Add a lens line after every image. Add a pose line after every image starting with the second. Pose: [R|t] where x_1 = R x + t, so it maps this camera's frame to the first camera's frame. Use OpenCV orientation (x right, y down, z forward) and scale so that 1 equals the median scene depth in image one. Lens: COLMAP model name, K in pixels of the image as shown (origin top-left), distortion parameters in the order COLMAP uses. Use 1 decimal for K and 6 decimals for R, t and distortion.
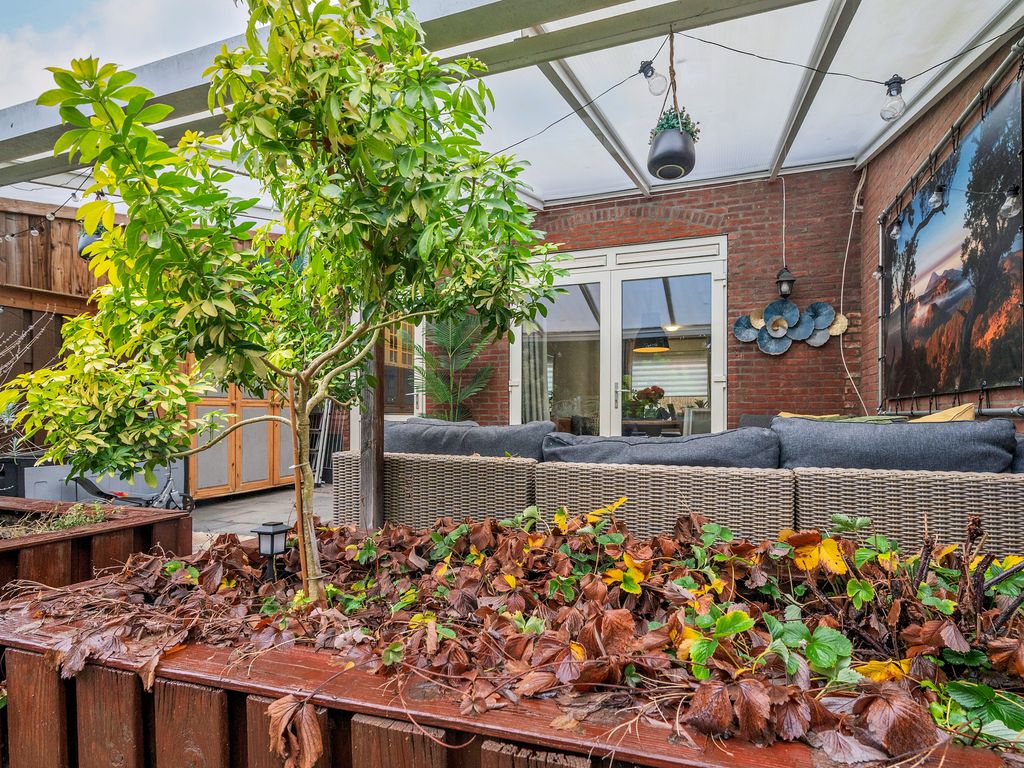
lens RADIAL K [[485.3, 0, 538.9], [0, 485.3, 415.5], [0, 0, 1]] dist [0.002188, 0.000446]
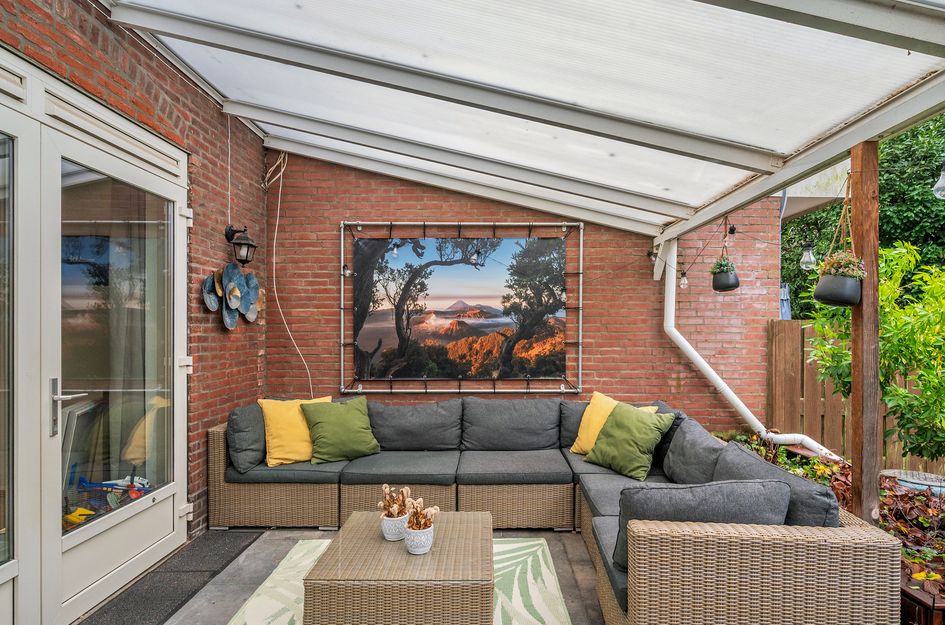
lens RADIAL K [[503.4, 0, 491.2], [0, 503.4, 330.3], [0, 0, 1]] dist [-0.001942, -0.000172]
pose [[-0.308238, -0.002310, 0.951306, -0.605687], [0.008398, 0.999951, 0.005149, -0.168710], [-0.951272, 0.009576, -0.308204, 1.140962]]
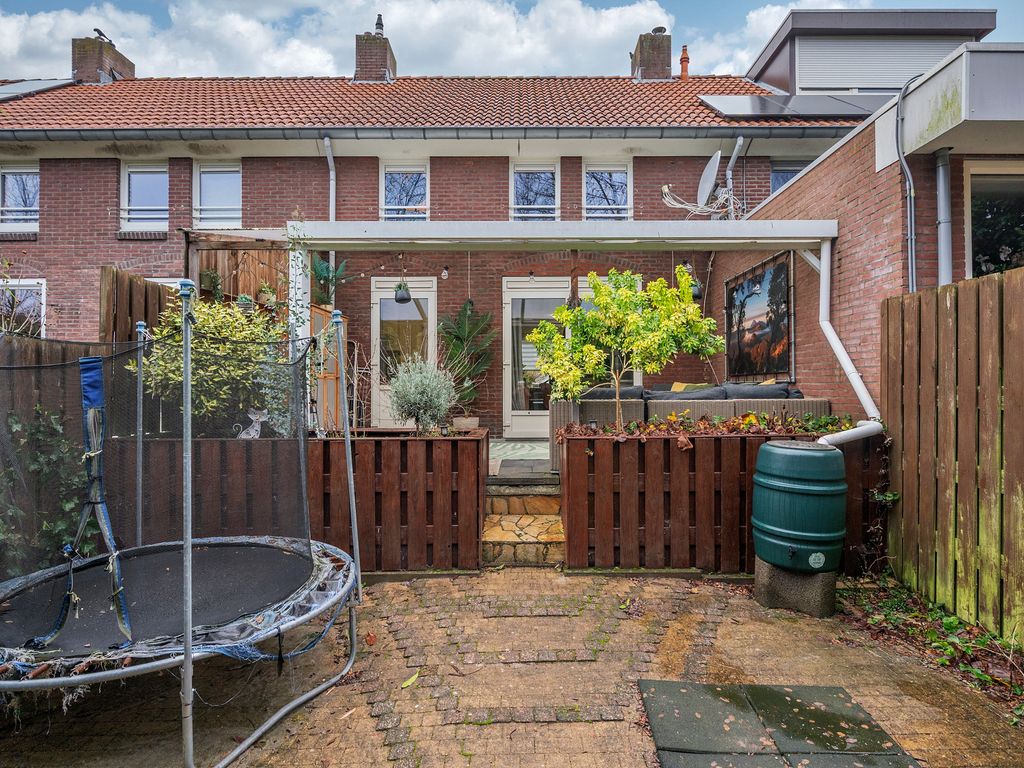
lens RADIAL K [[505.2, 0, 513.0], [0, 505.2, 381.7], [0, 0, 1]] dist [-0.000719, 0.000008]
pose [[0.953418, 0.000884, 0.301650, -0.784864], [0.002205, 0.999949, -0.009901, 0.011078], [-0.301643, 0.010105, 0.953367, -0.730039]]
